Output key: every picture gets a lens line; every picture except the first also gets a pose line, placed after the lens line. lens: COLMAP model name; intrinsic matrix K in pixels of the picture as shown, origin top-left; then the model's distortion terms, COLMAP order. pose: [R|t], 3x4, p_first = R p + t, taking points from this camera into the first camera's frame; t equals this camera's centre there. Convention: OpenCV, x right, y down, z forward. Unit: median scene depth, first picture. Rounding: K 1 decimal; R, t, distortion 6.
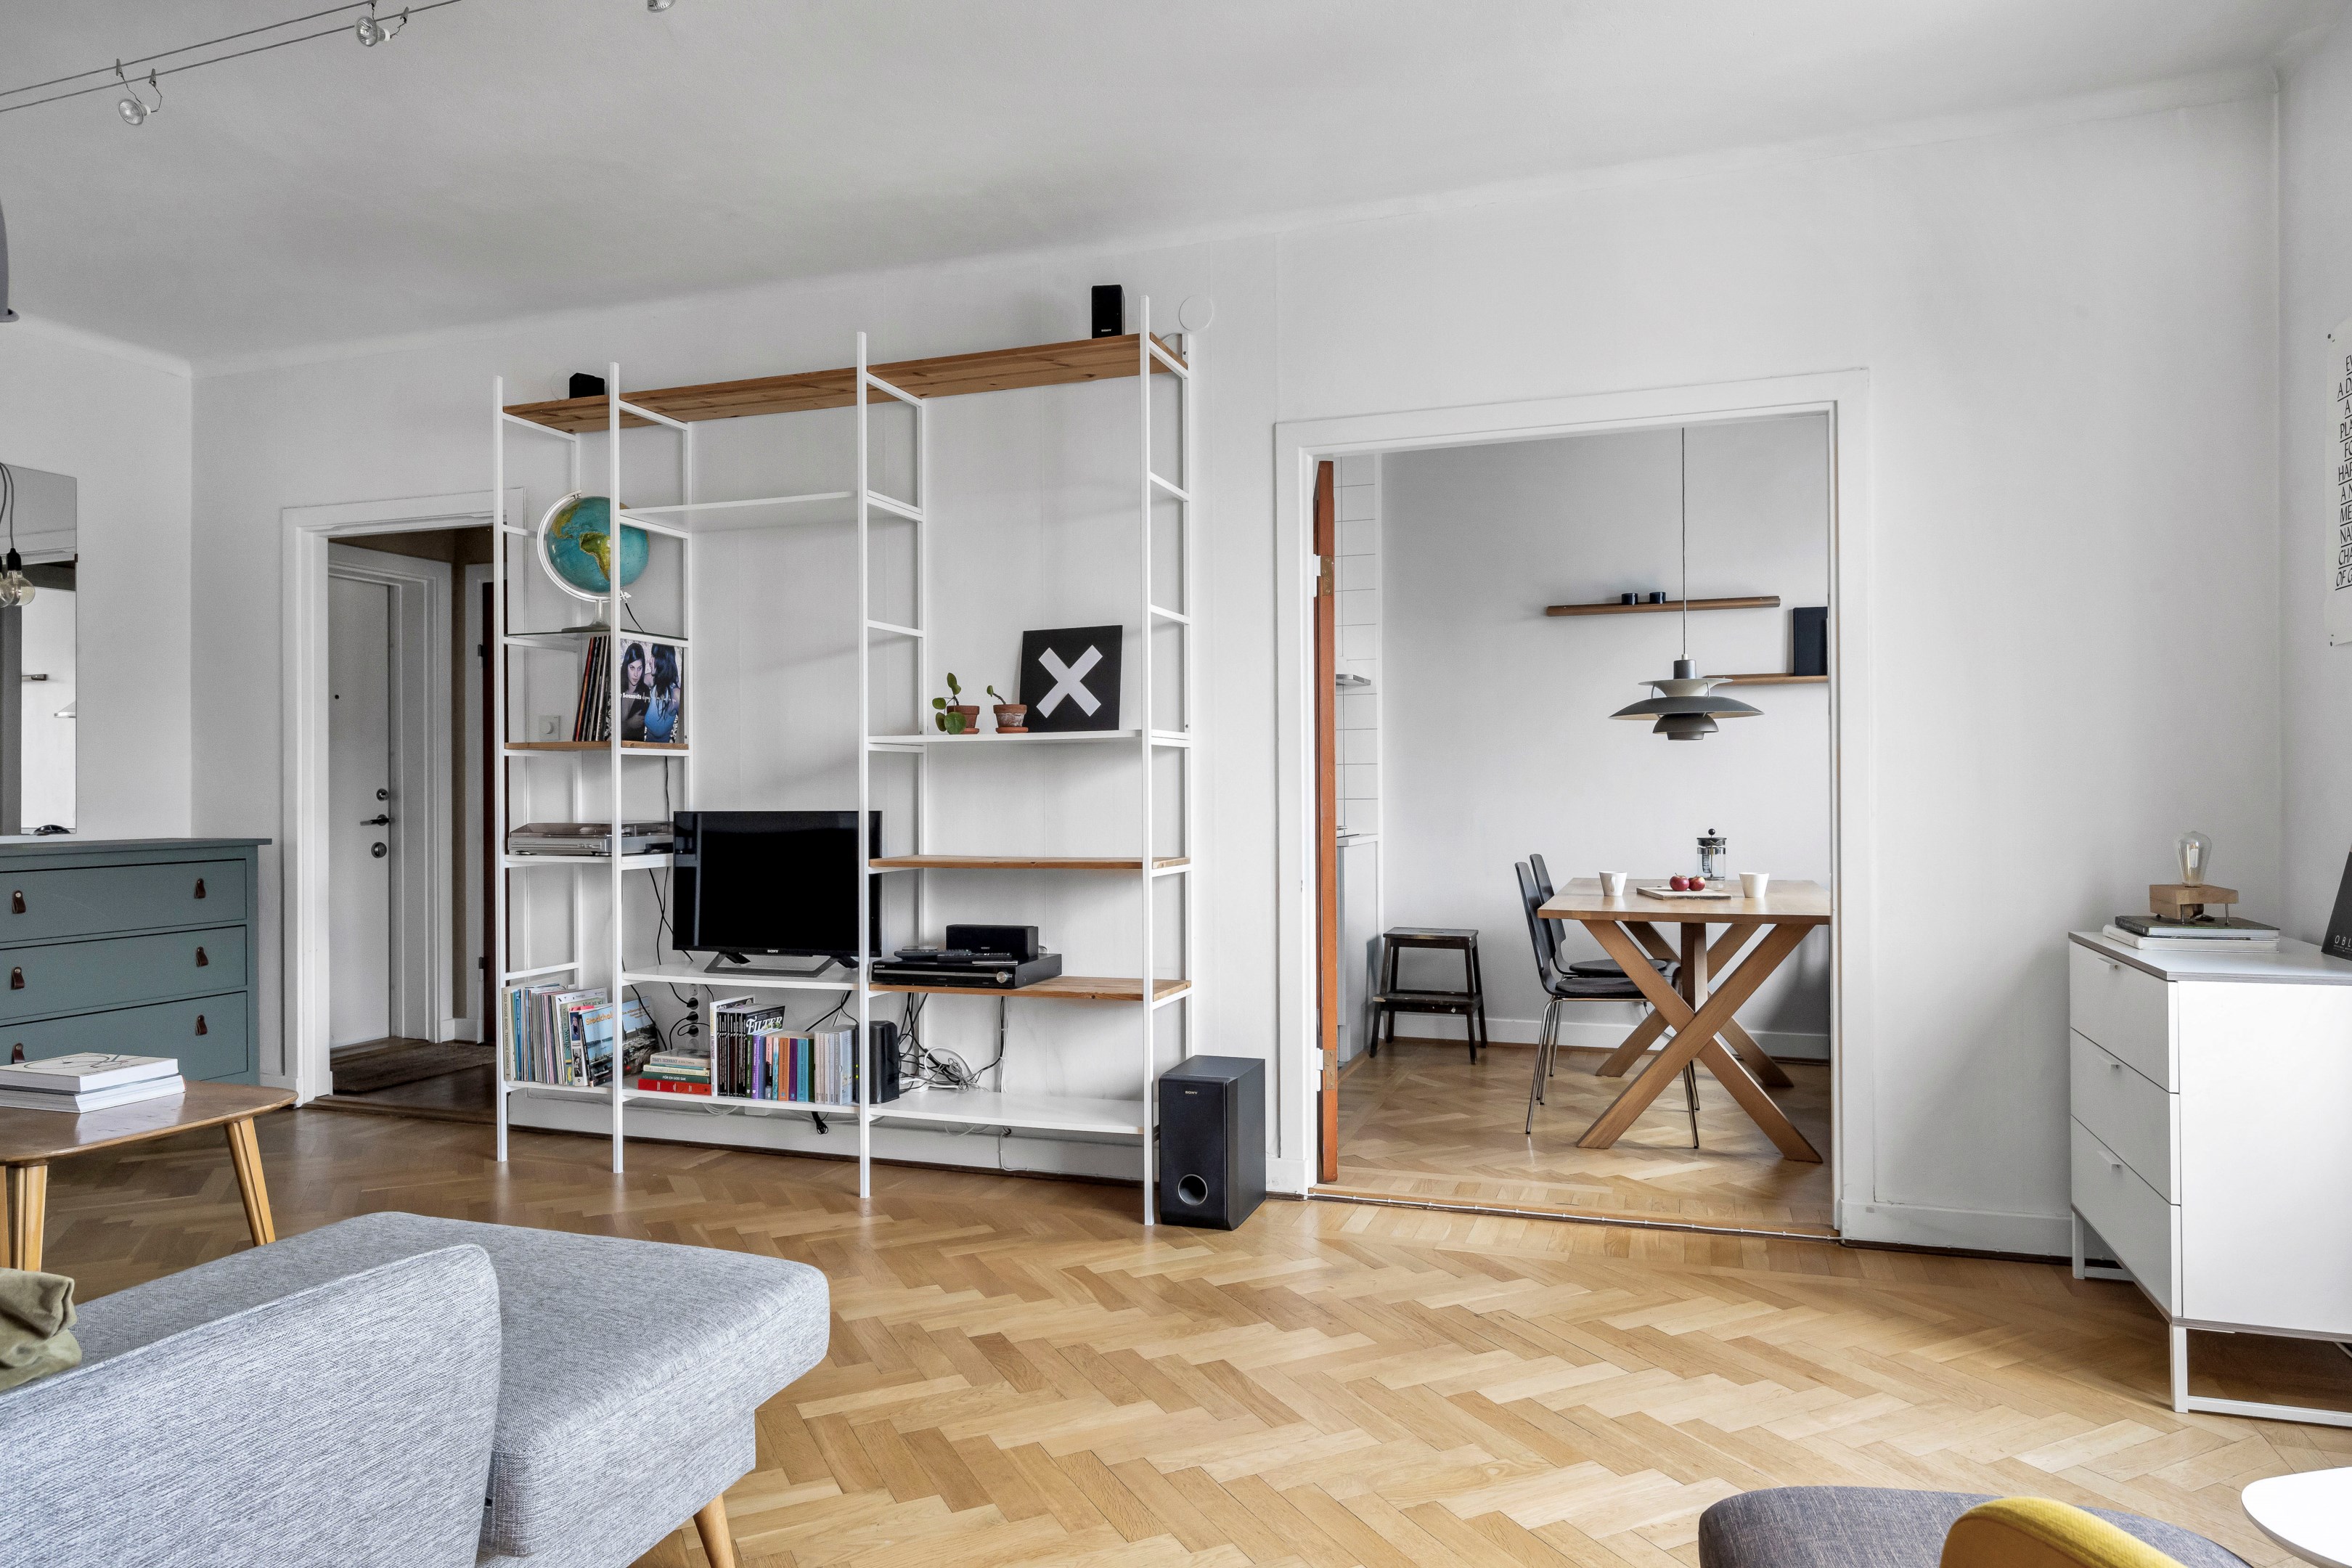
lens RADIAL K [[1457.5, 0, 1176.2], [0, 1457.5, 775.3], [0, 0, 1]] dist [-0.004675, -0.002926]
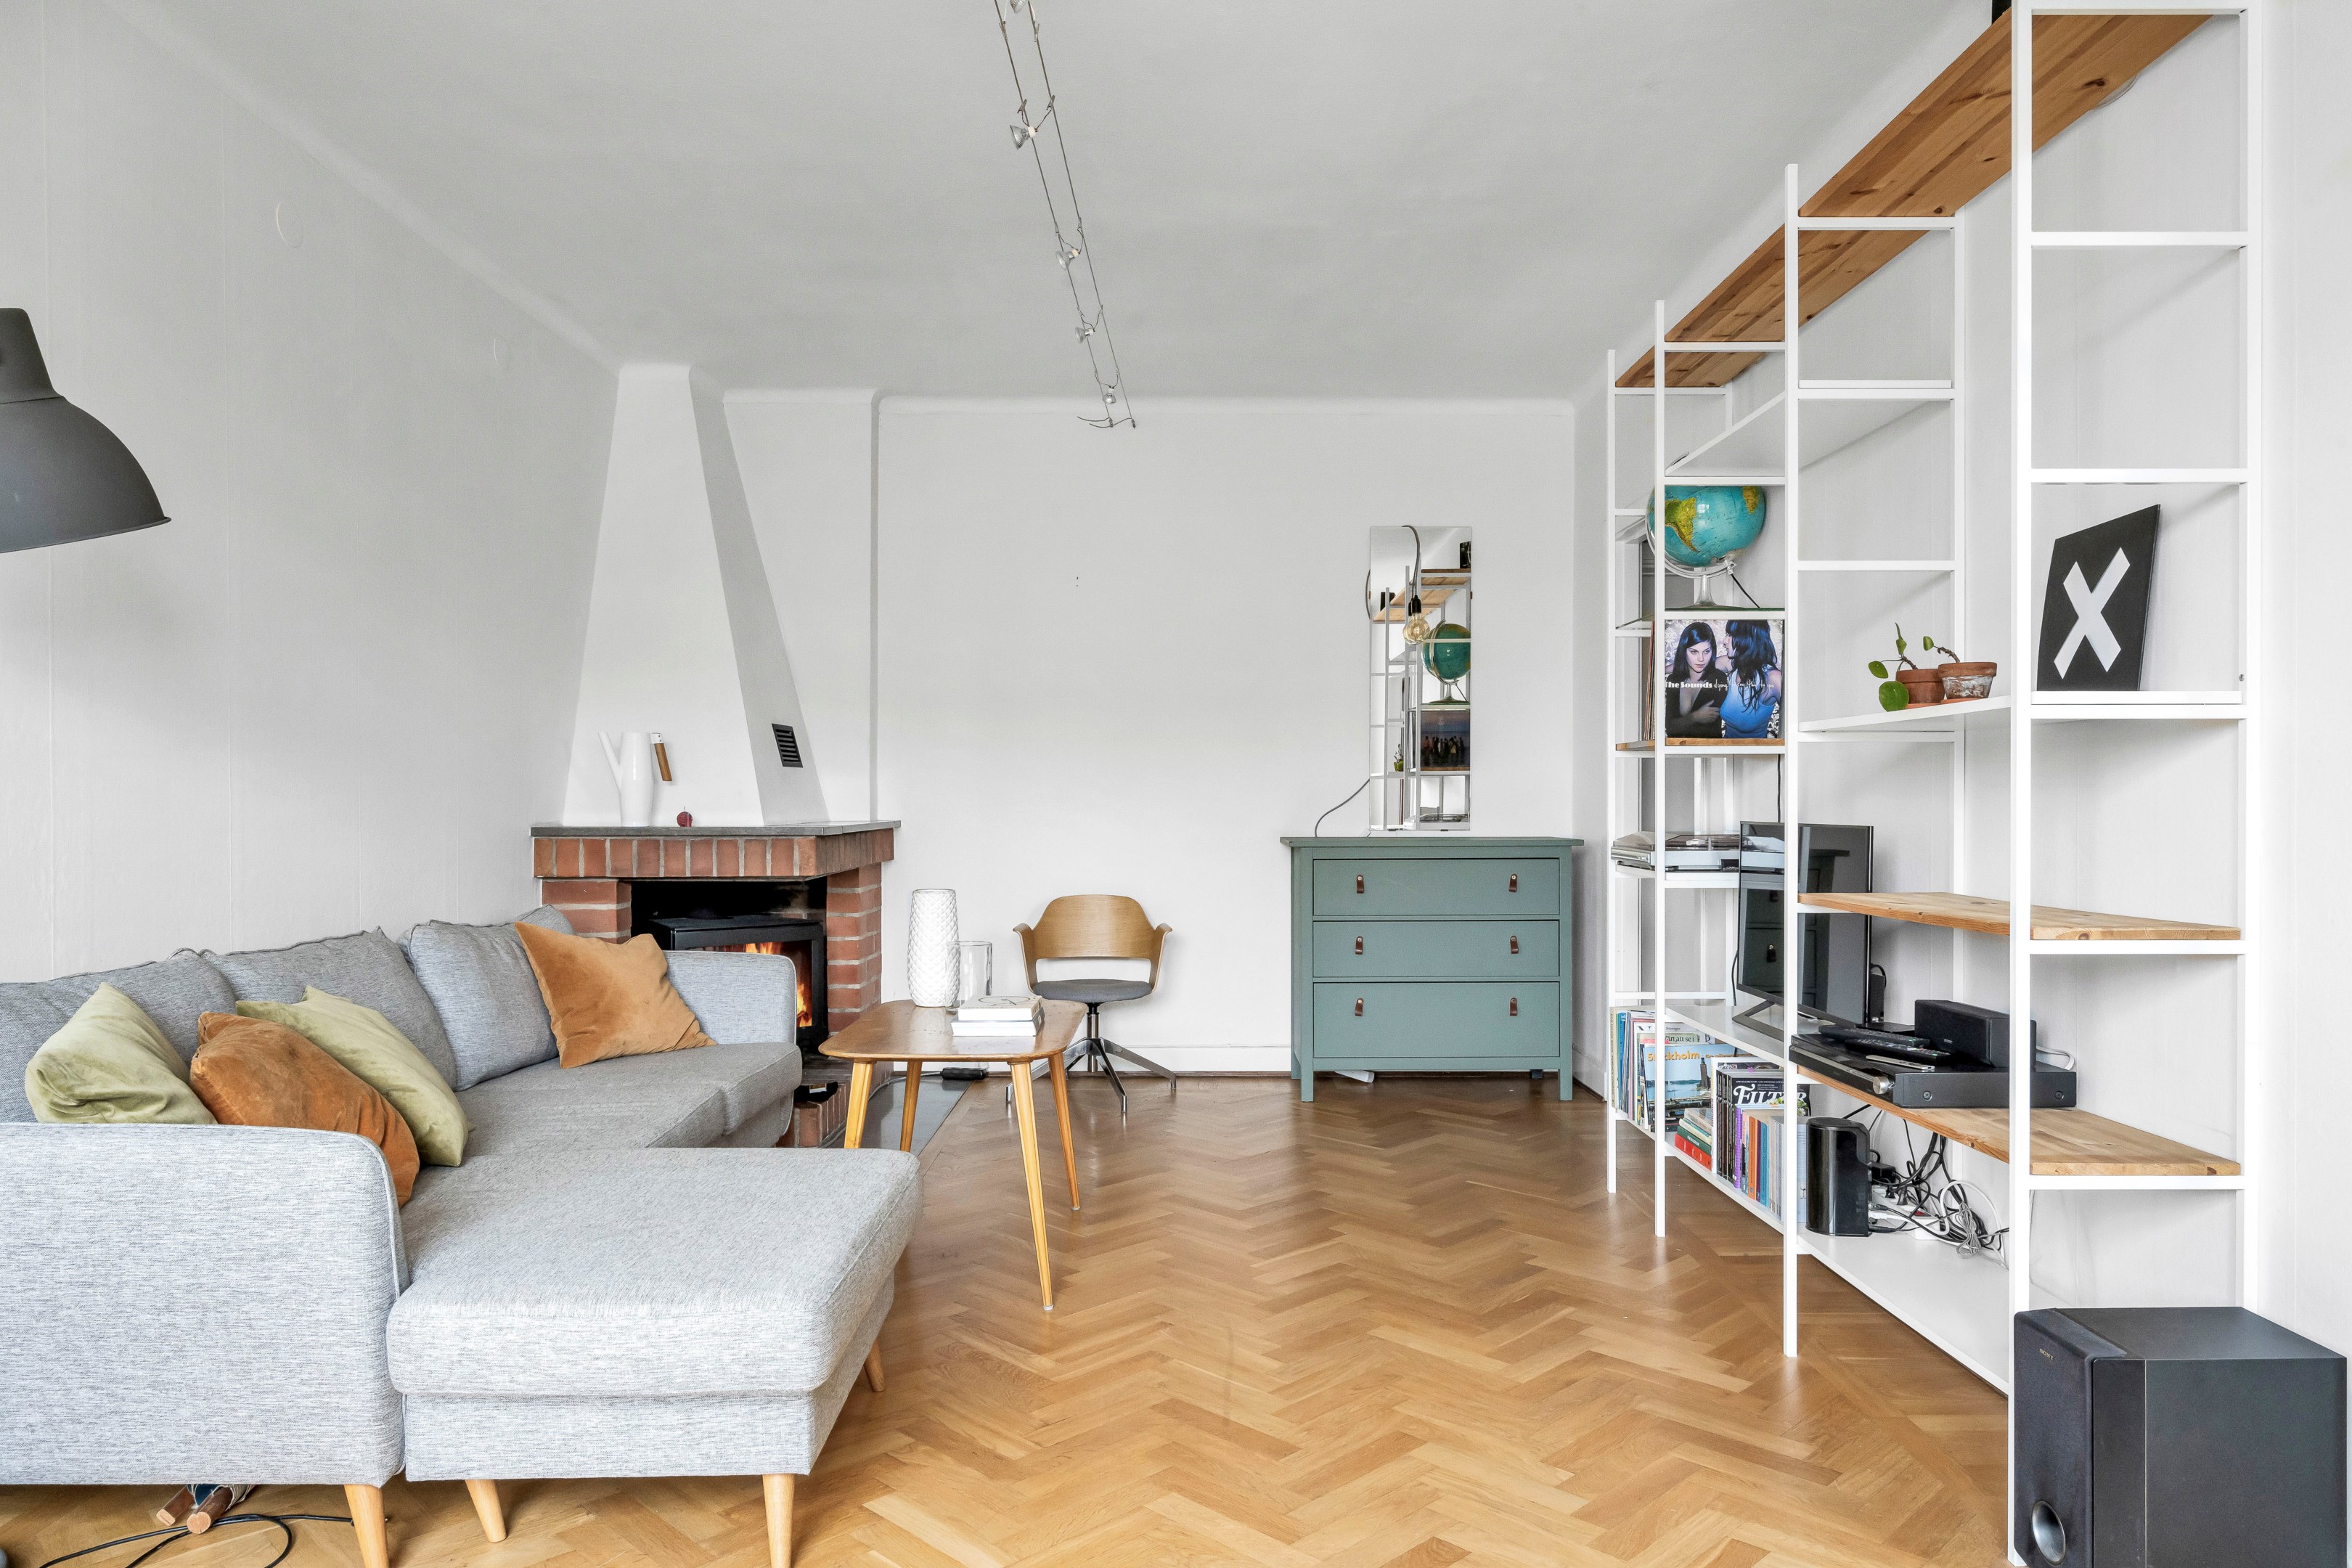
lens RADIAL K [[1518.0, 0, 1172.3], [0, 1518.0, 793.6], [0, 0, 1]] dist [0.002043, 0.001533]
pose [[0.336300, 0.002407, -0.941752, 0.373314], [0.006966, 0.999963, 0.005043, 0.002528], [0.941729, -0.008256, 0.336271, 0.429543]]
